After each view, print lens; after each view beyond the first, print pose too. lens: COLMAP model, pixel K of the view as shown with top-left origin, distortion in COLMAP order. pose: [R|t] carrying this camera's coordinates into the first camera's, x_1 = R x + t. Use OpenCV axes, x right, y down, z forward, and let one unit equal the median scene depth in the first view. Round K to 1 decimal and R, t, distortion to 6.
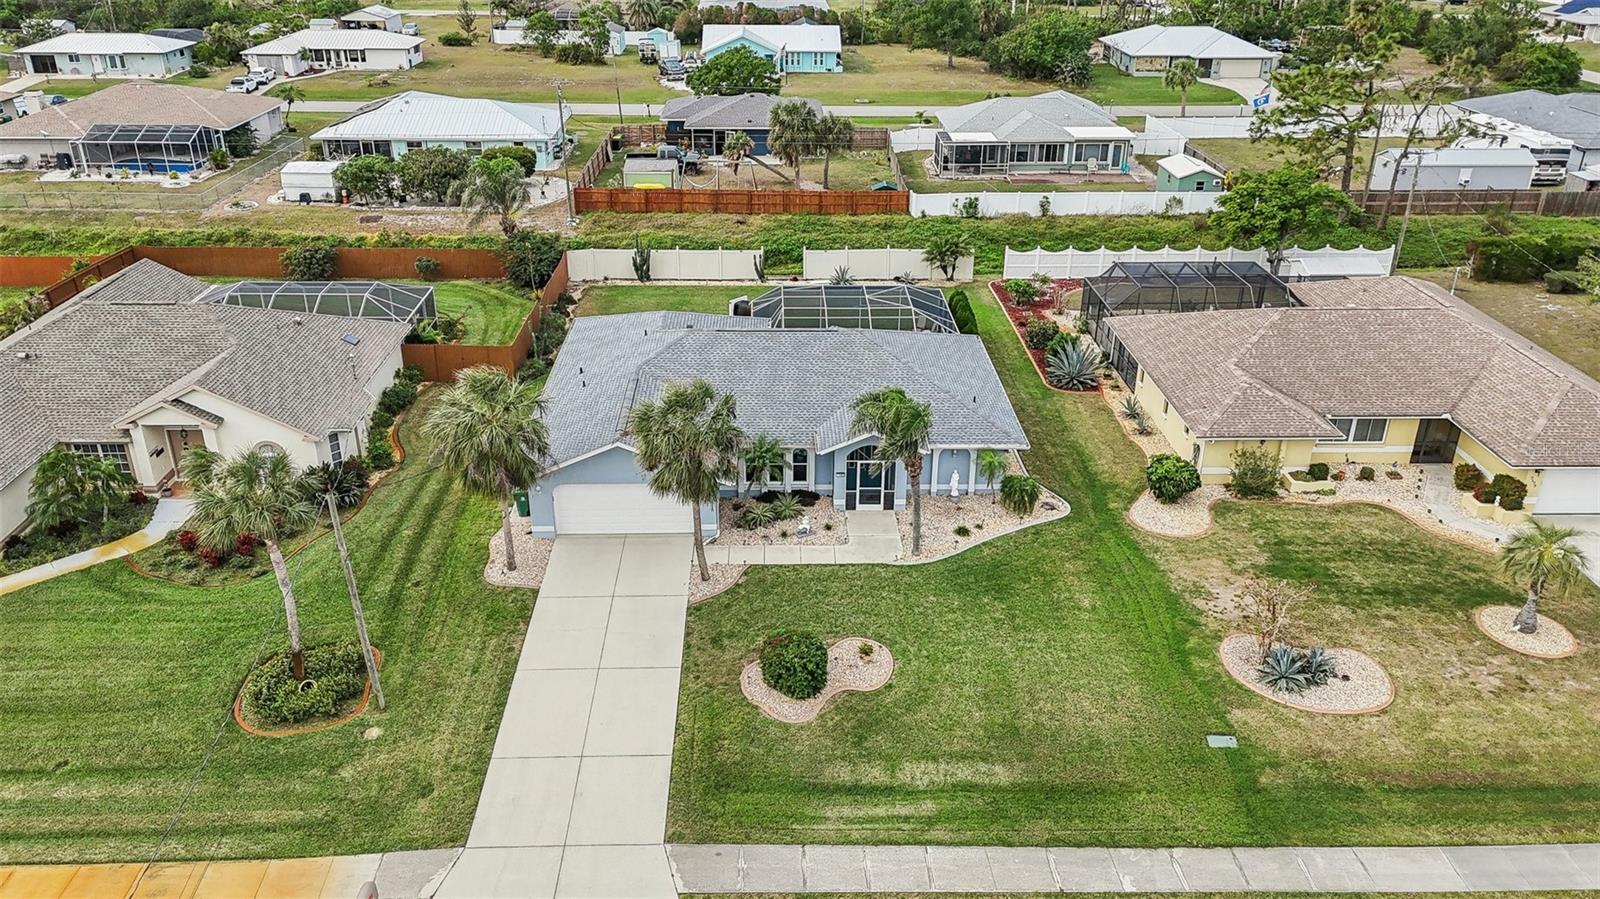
lens RADIAL K [[1137.5, 0, 785.0], [0, 1137.5, 459.4], [0, 0, 1]] dist [0.040722, -0.011159]
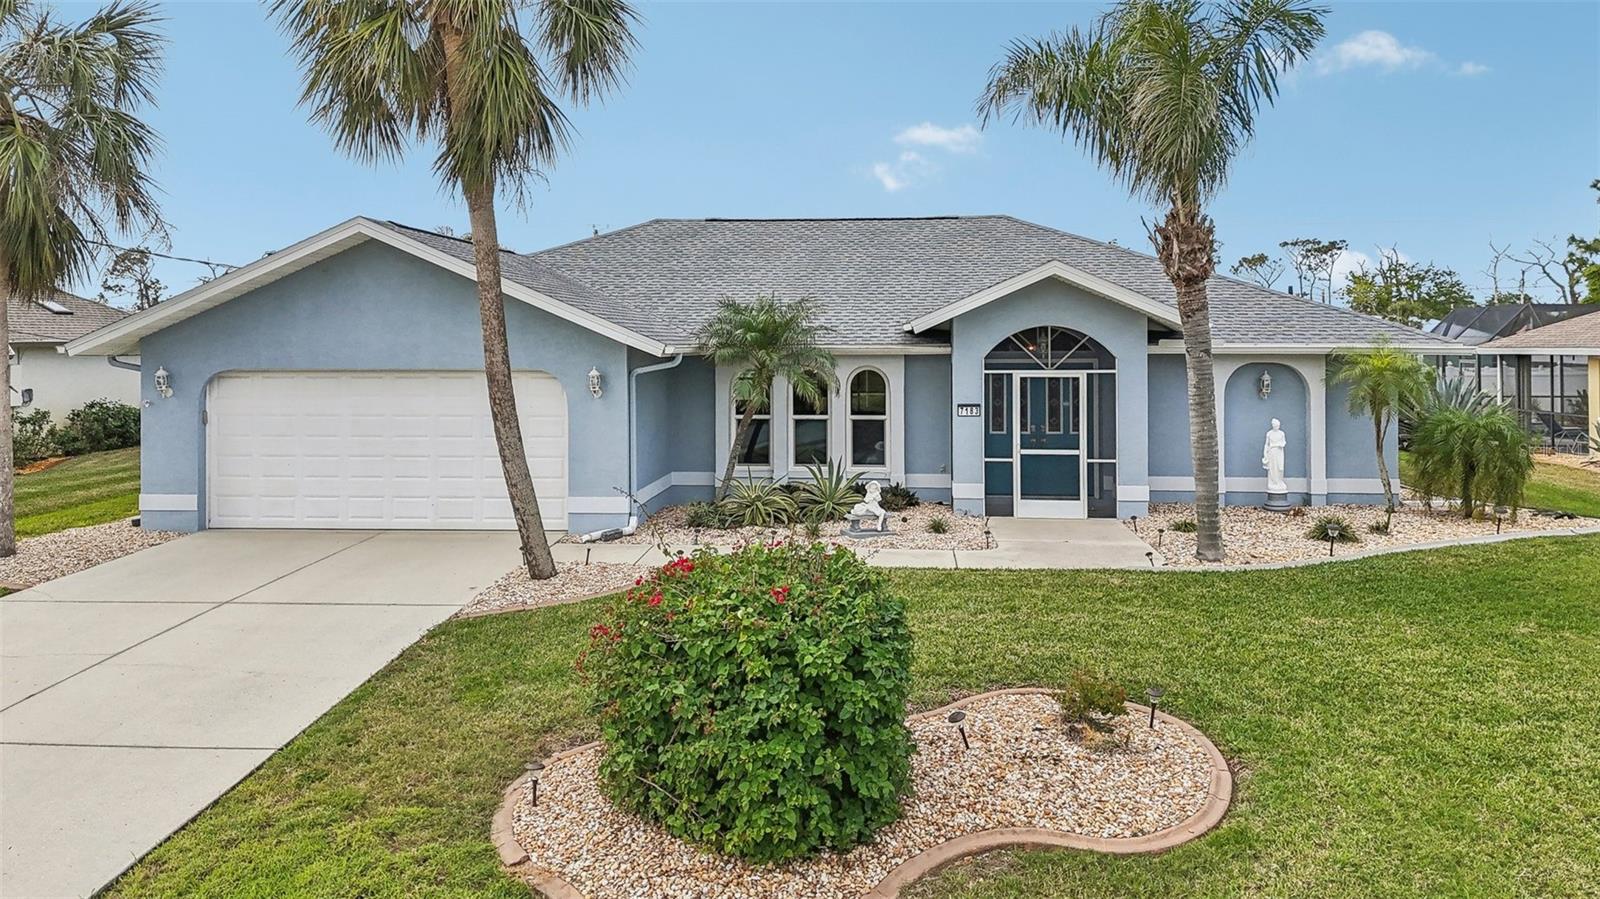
lens RADIAL K [[1137.5, 0, 785.0], [0, 1137.5, 459.4], [0, 0, 1]] dist [0.040722, -0.011159]
pose [[0.993337, -0.002145, -0.115228, 0.031112], [-0.042820, 0.921385, -0.386285, 0.178262], [0.106998, 0.388645, 0.915154, 0.643530]]
